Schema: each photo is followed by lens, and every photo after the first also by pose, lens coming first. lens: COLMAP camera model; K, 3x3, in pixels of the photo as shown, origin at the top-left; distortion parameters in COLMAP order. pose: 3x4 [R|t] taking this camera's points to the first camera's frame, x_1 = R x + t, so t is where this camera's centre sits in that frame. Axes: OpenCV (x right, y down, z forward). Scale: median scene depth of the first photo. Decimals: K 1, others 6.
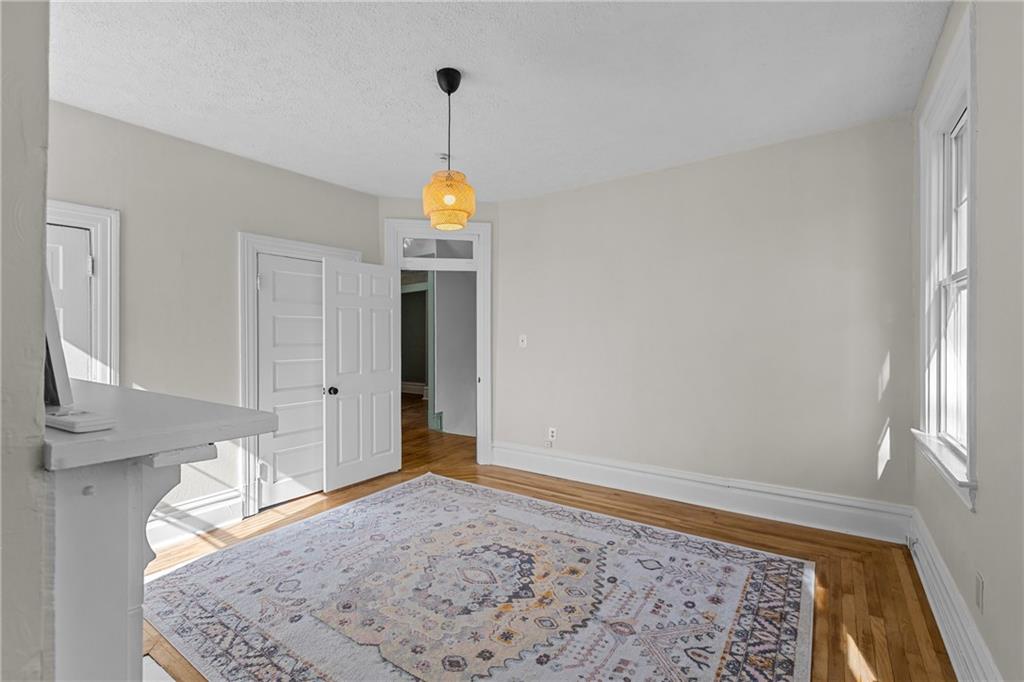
lens RADIAL K [[456.4, 0, 511.7], [0, 456.4, 339.5], [0, 0, 1]] dist [-0.003341, -0.001404]
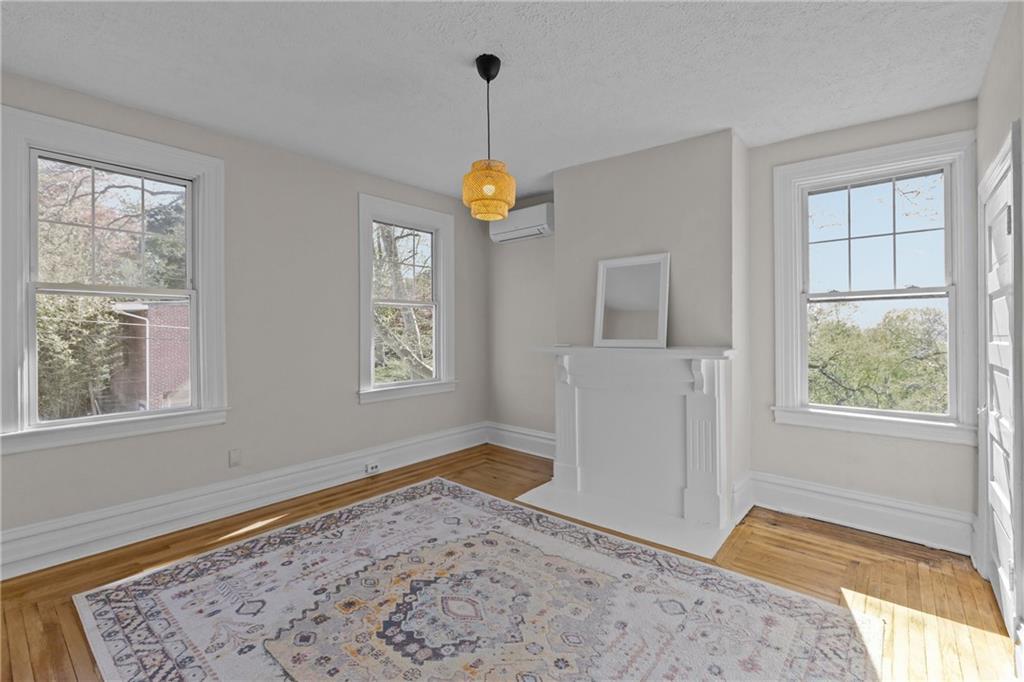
lens RADIAL K [[456.4, 0, 508.9], [0, 456.4, 329.8], [0, 0, 1]] dist [-0.003341, -0.001404]
pose [[-0.994736, 0.010756, 0.101908, -0.272612], [0.011214, 0.999929, 0.003921, -0.008559], [-0.101859, 0.005044, -0.994786, 1.939538]]
